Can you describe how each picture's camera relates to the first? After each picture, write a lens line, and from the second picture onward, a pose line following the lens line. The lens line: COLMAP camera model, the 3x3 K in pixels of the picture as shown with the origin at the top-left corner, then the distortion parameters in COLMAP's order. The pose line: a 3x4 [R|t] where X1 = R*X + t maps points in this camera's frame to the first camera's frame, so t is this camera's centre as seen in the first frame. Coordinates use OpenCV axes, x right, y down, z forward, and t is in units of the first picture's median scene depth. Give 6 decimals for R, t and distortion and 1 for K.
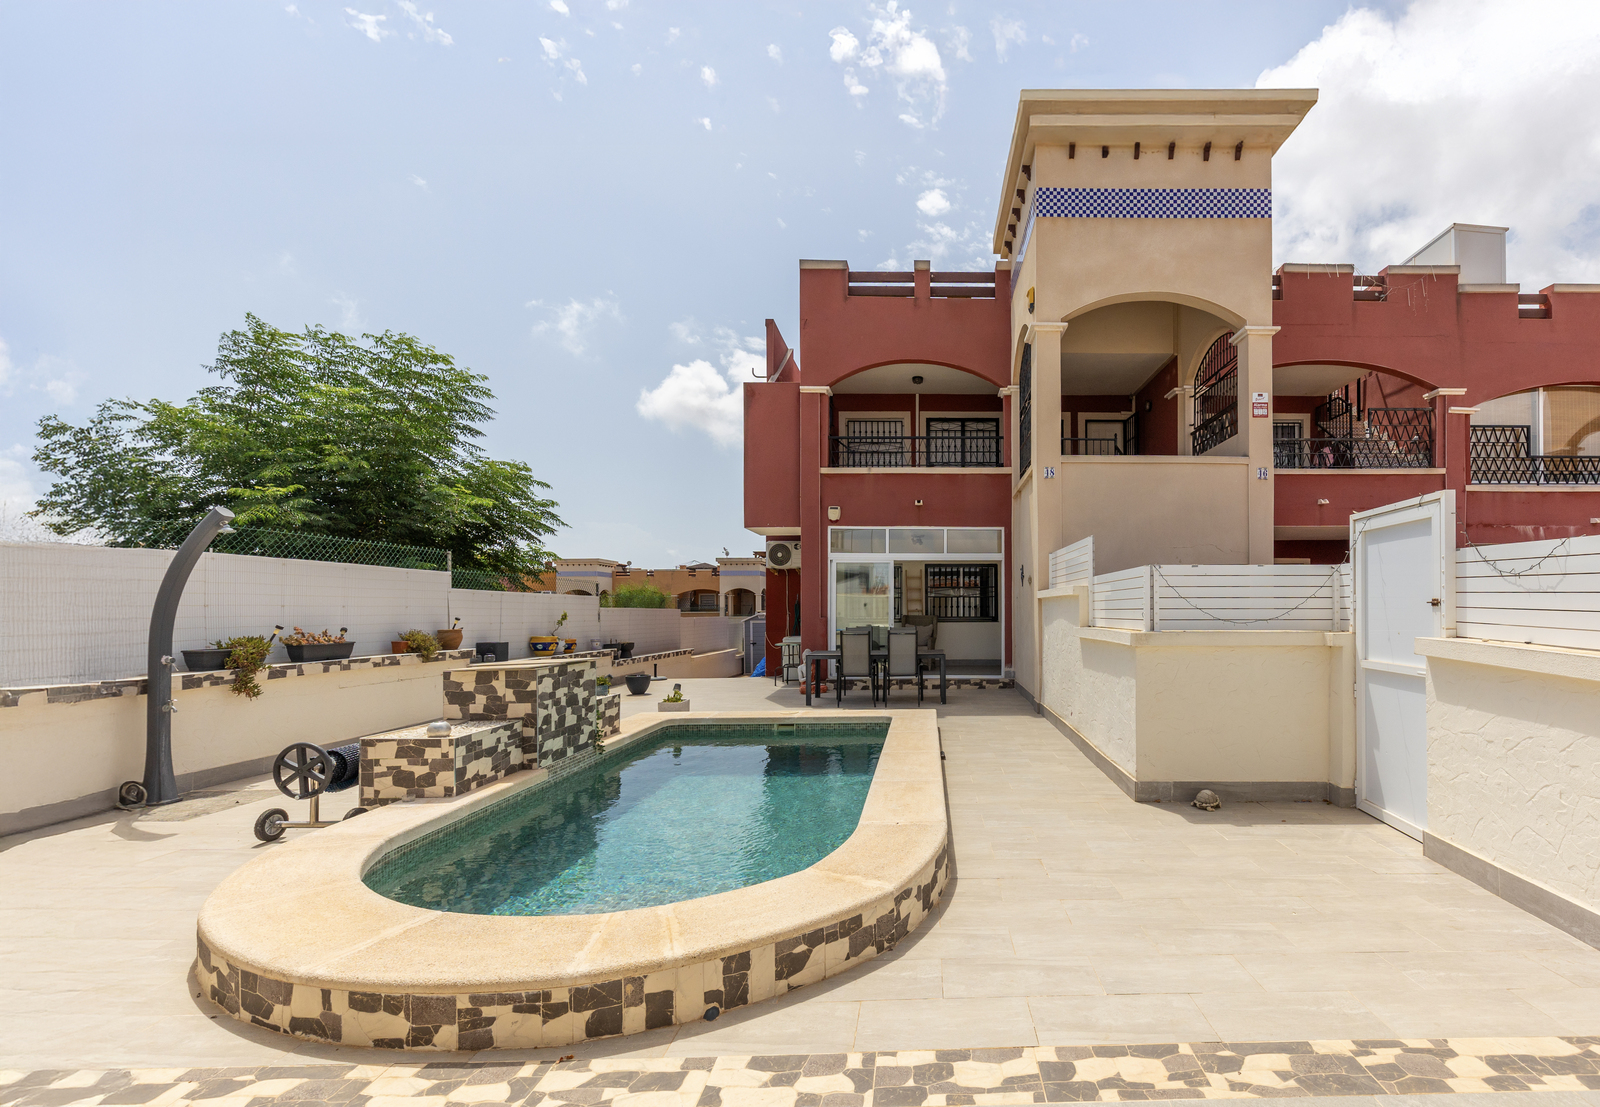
lens RADIAL K [[932.4, 0, 800.3], [0, 932.4, 597.8], [0, 0, 1]] dist [0.006674, -0.000376]
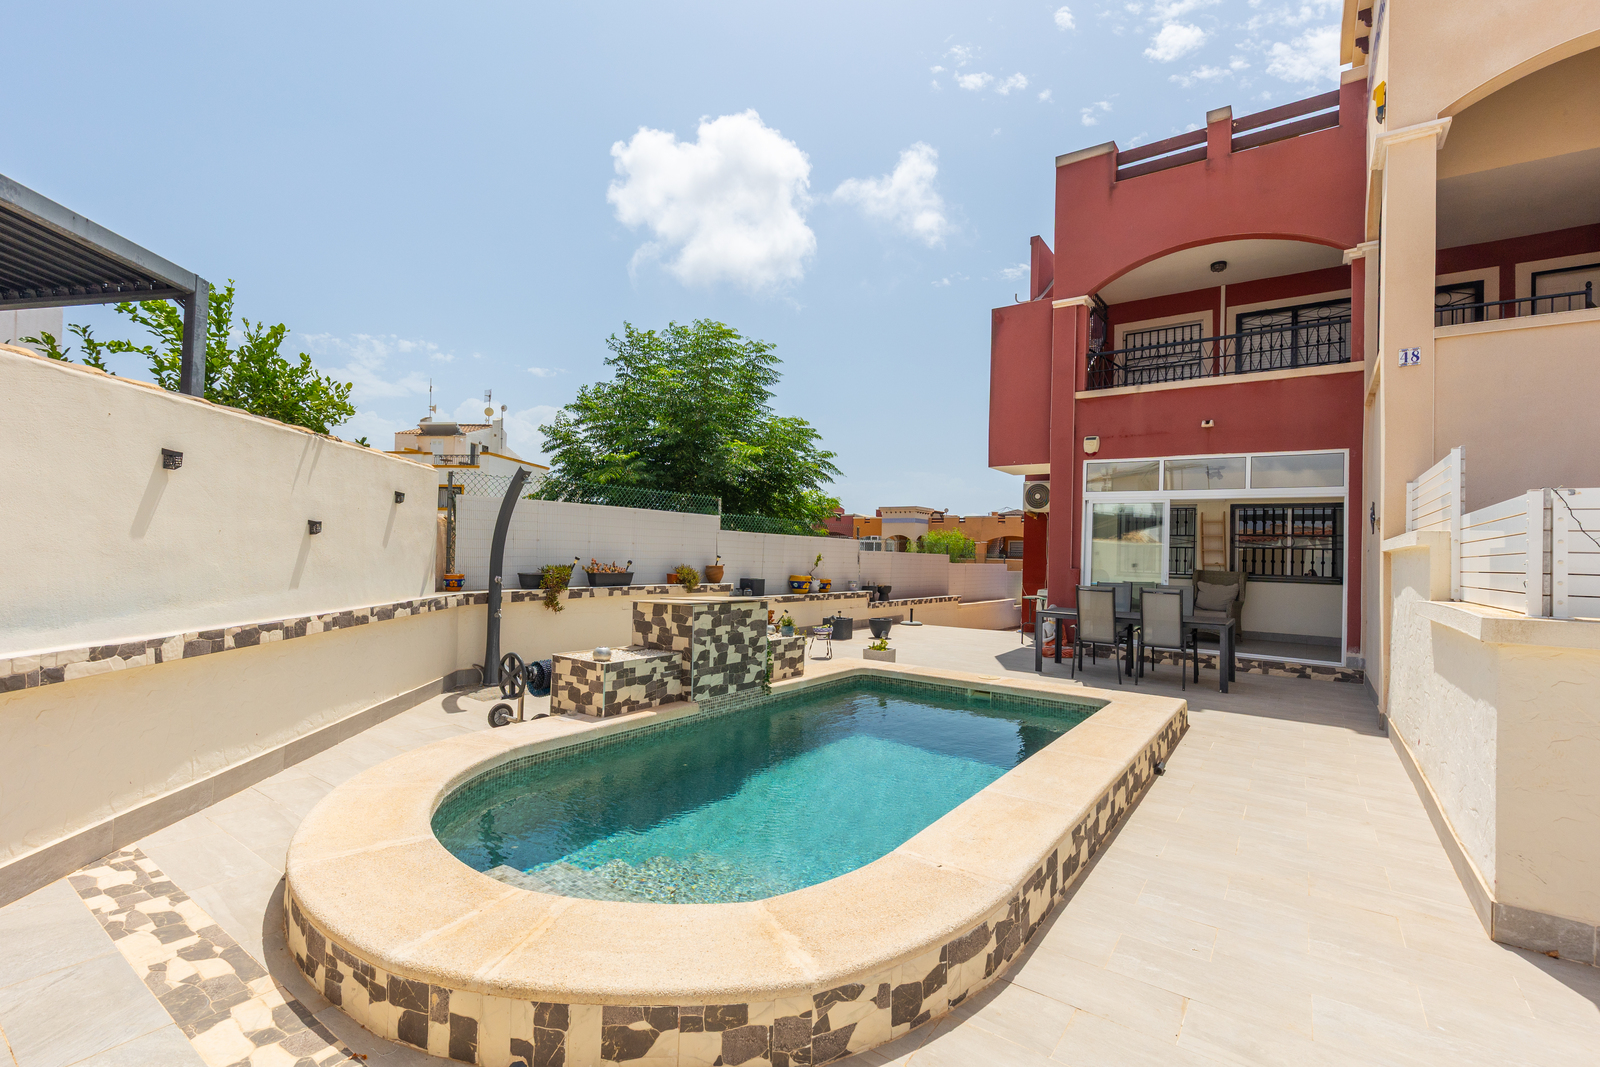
lens RADIAL K [[718.0, 0, 800.0], [0, 718.0, 533.5], [0, 0, 1]] dist [0.008605, -0.001409]
pose [[0.793165, 0.010119, -0.608923, 0.276535], [-0.021884, 0.999690, -0.011893, 0.003112], [0.608614, 0.022759, 0.793140, 0.407510]]
